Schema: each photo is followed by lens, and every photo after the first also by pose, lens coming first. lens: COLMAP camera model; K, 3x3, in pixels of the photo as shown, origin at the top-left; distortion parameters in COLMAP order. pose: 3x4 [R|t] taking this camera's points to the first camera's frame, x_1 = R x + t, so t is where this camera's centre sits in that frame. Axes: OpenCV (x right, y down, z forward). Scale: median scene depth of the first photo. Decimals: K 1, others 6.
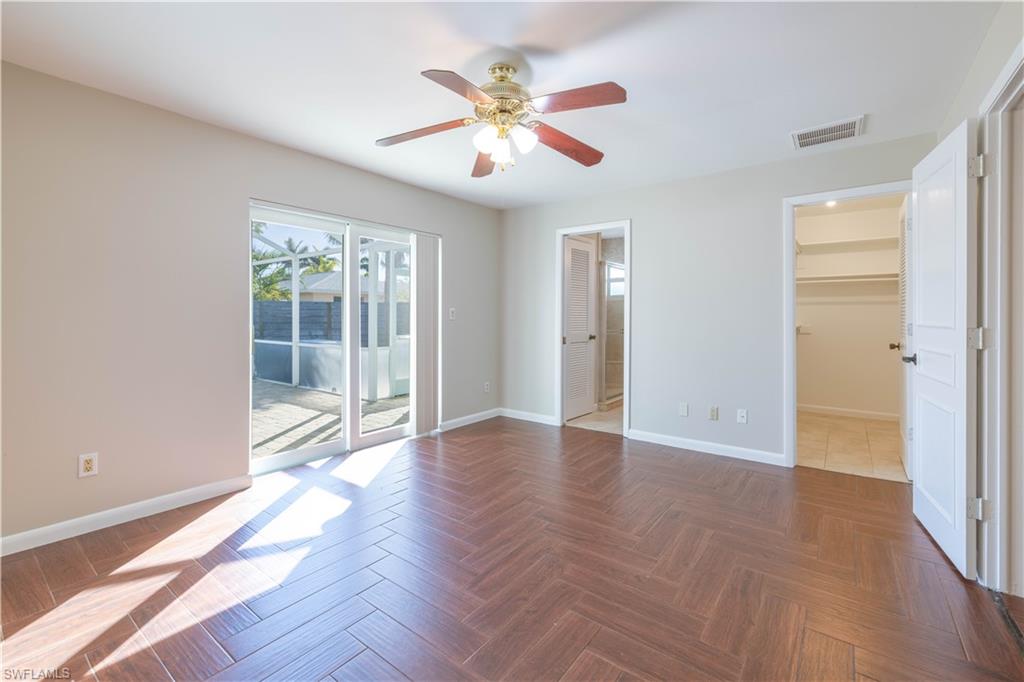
lens RADIAL K [[438.4, 0, 511.0], [0, 438.4, 313.8], [0, 0, 1]] dist [0.001924, 0.000138]
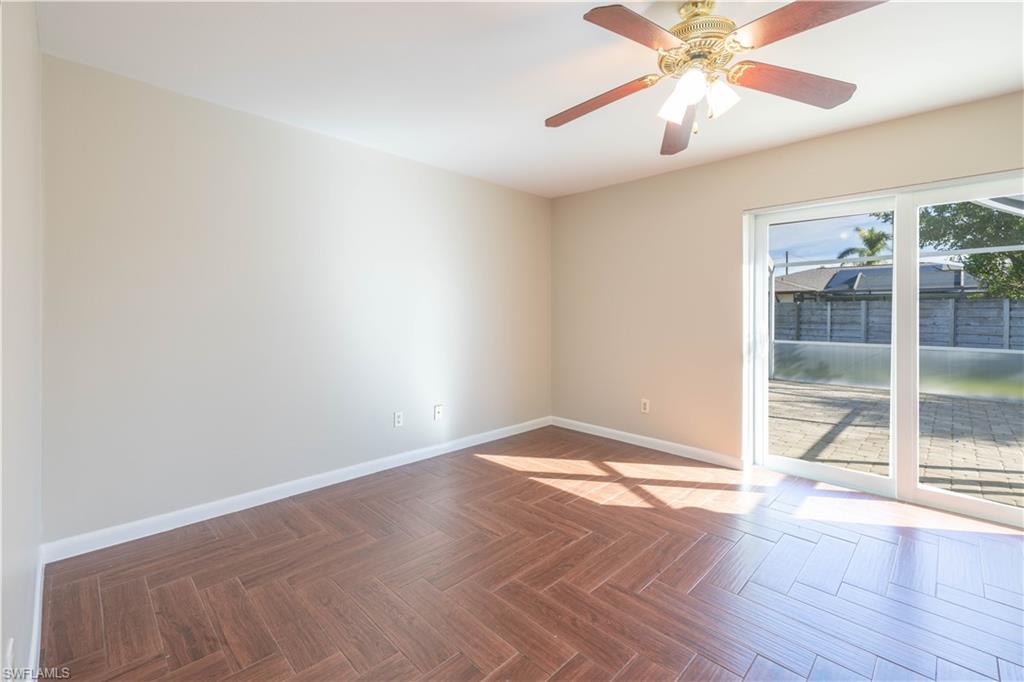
lens RADIAL K [[438.4, 0, 511.0], [0, 438.4, 313.8], [0, 0, 1]] dist [0.001924, 0.000138]
pose [[-0.133240, -0.004113, -0.991075, 0.747552], [-0.000275, 0.999992, -0.004114, 0.002192], [0.991084, -0.000275, -0.133240, 0.719956]]
